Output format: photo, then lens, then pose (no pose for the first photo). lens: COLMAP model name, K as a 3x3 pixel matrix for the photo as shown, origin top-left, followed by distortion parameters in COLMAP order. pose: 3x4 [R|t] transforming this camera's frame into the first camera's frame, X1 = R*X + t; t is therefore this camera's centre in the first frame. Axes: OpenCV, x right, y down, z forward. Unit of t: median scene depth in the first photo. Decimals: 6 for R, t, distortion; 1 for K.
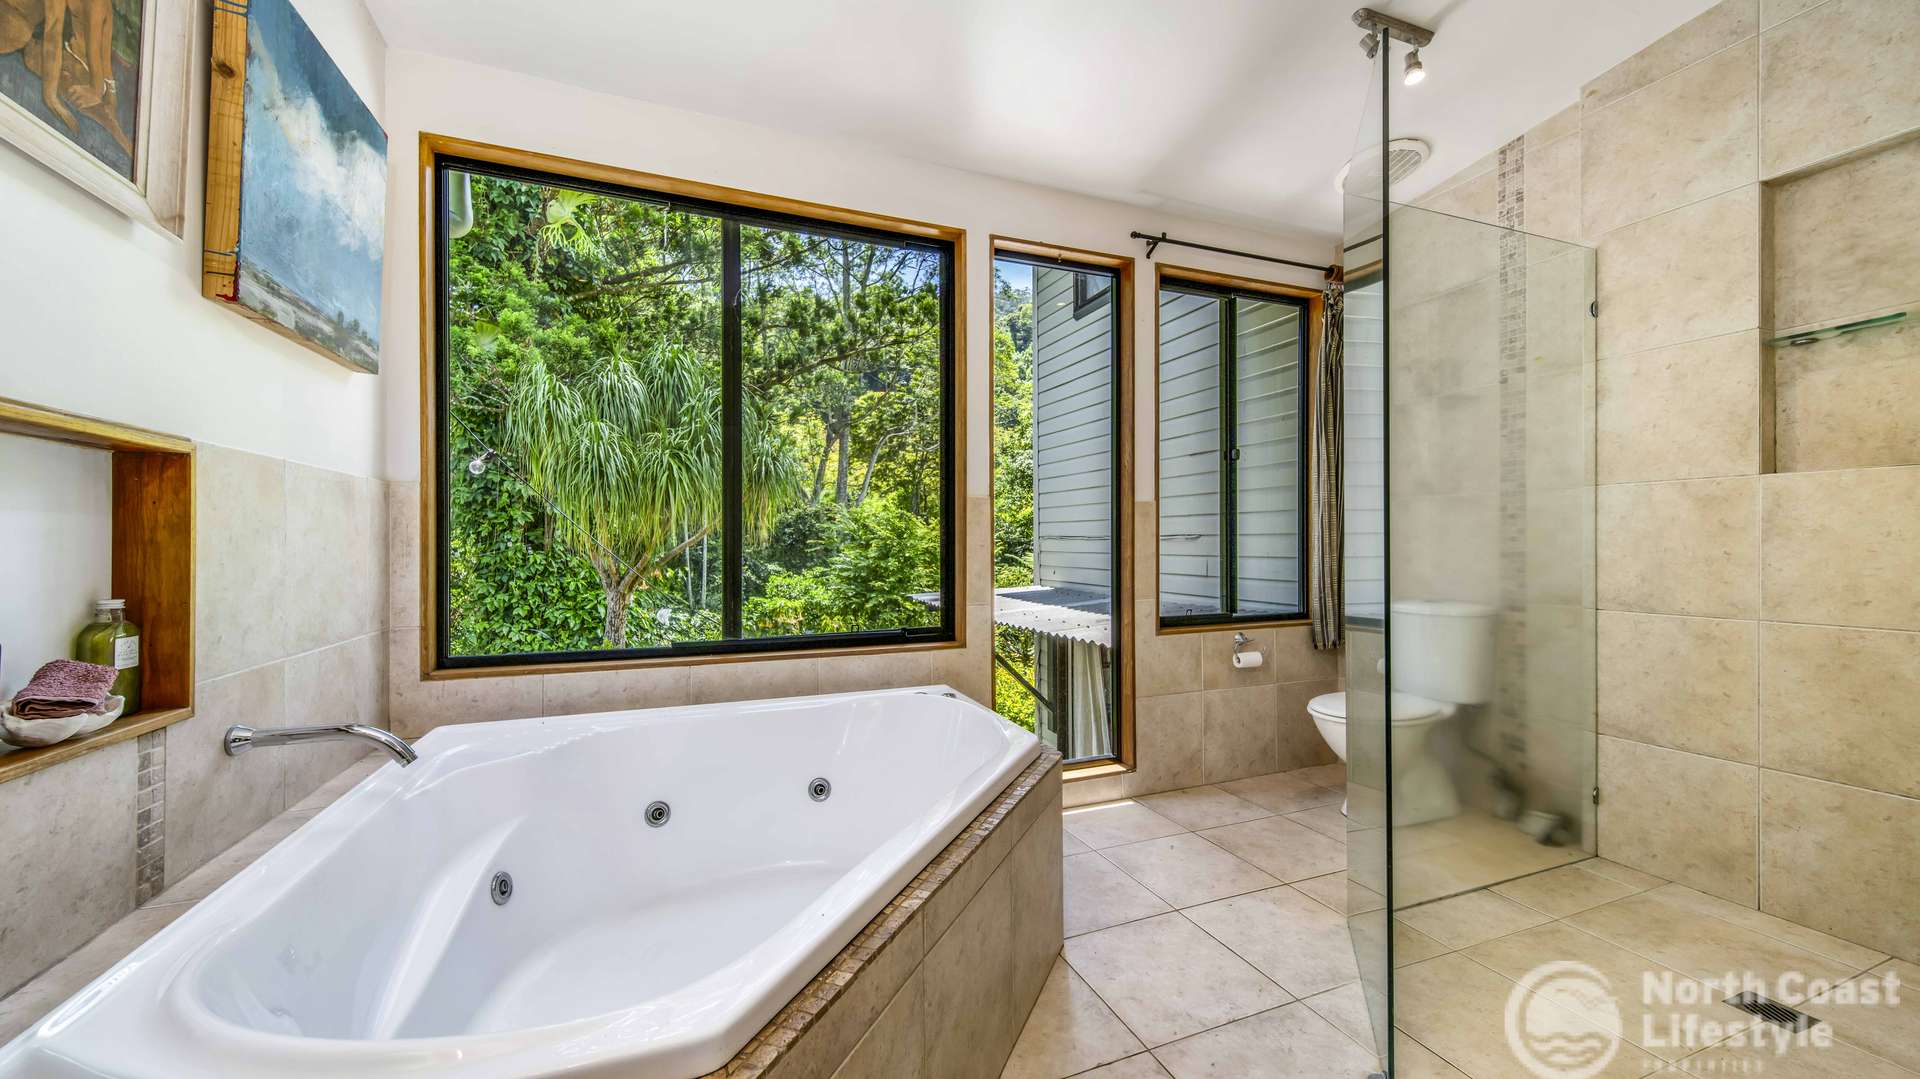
lens RADIAL K [[694.7, 0, 957.4], [0, 694.7, 542.9], [0, 0, 1]] dist [0.001443, 0.000002]
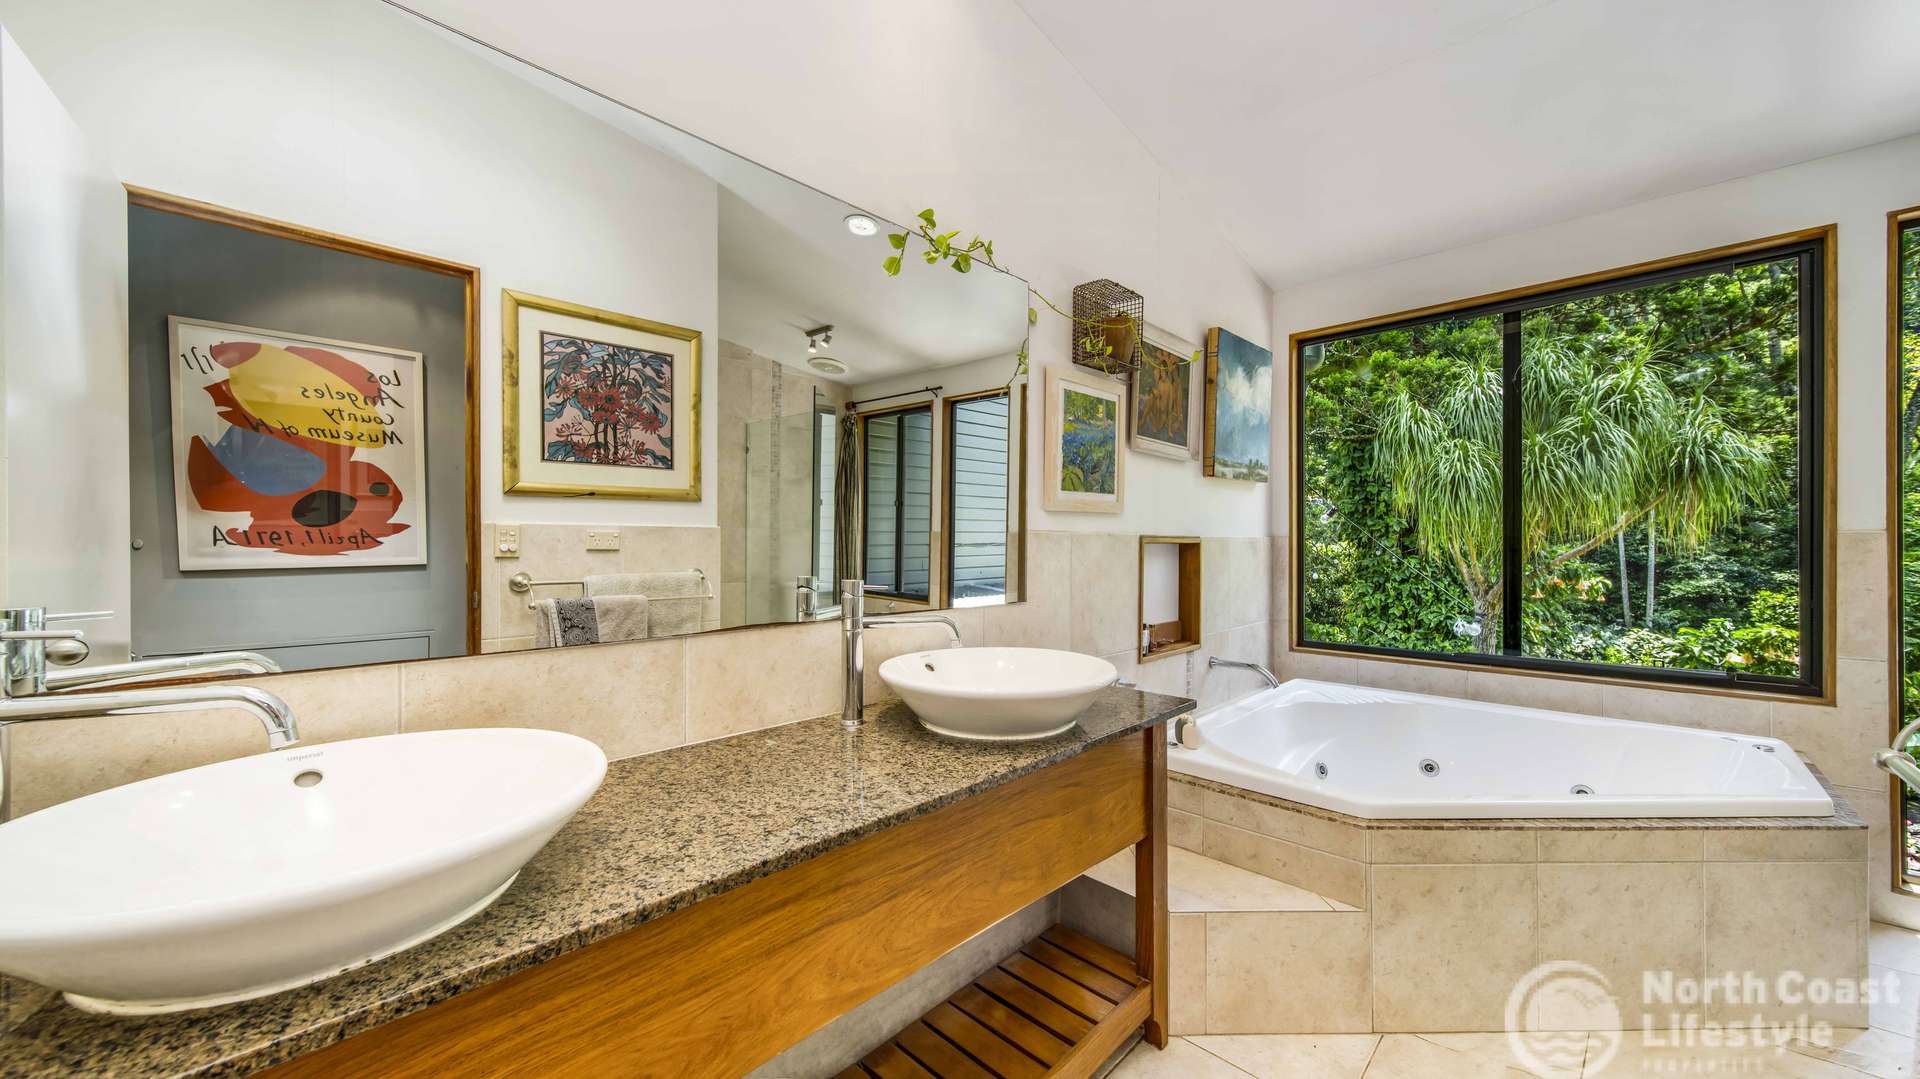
lens RADIAL K [[694.7, 0, 962.5], [0, 694.7, 543.7], [0, 0, 1]] dist [0.001443, 0.000002]
pose [[0.422464, 0.002892, -0.906375, 0.119359], [0.001476, 0.999991, 0.003879, -0.020285], [0.906378, -0.002976, 0.422456, -0.123718]]
